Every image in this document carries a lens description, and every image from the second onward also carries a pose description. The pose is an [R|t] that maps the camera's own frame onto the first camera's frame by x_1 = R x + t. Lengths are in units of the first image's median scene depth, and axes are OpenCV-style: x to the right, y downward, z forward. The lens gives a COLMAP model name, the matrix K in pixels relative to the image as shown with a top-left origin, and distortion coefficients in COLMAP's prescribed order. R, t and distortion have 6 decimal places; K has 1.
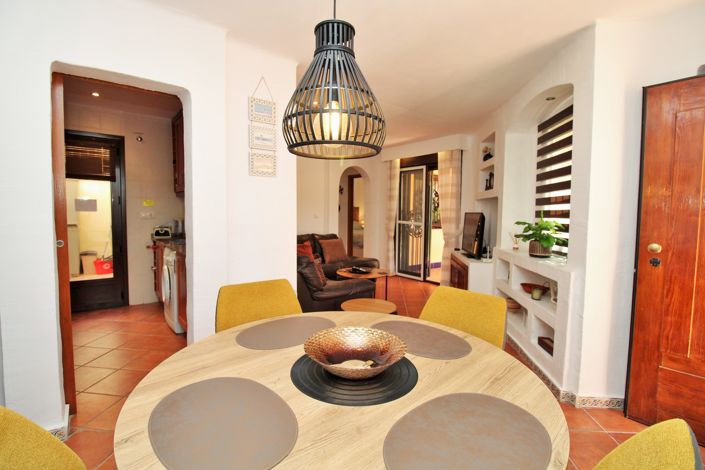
lens RADIAL K [[342.1, 0, 352.5], [0, 342.1, 235.0], [0, 0, 1]] dist [-0.000844, -0.000131]
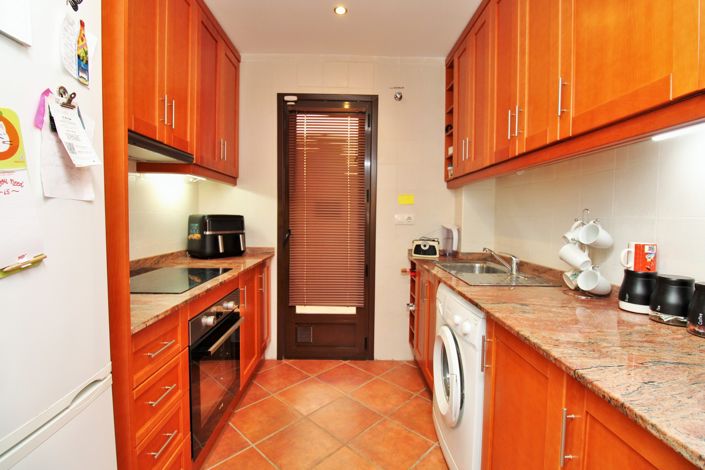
lens RADIAL K [[342.1, 0, 352.5], [0, 342.1, 235.0], [0, 0, 1]] dist [-0.000844, -0.000131]
pose [[0.799085, 0.027118, -0.600606, -0.302696], [-0.039964, 0.999169, -0.008057, -0.020922], [0.599888, 0.030440, 0.799505, 0.450827]]
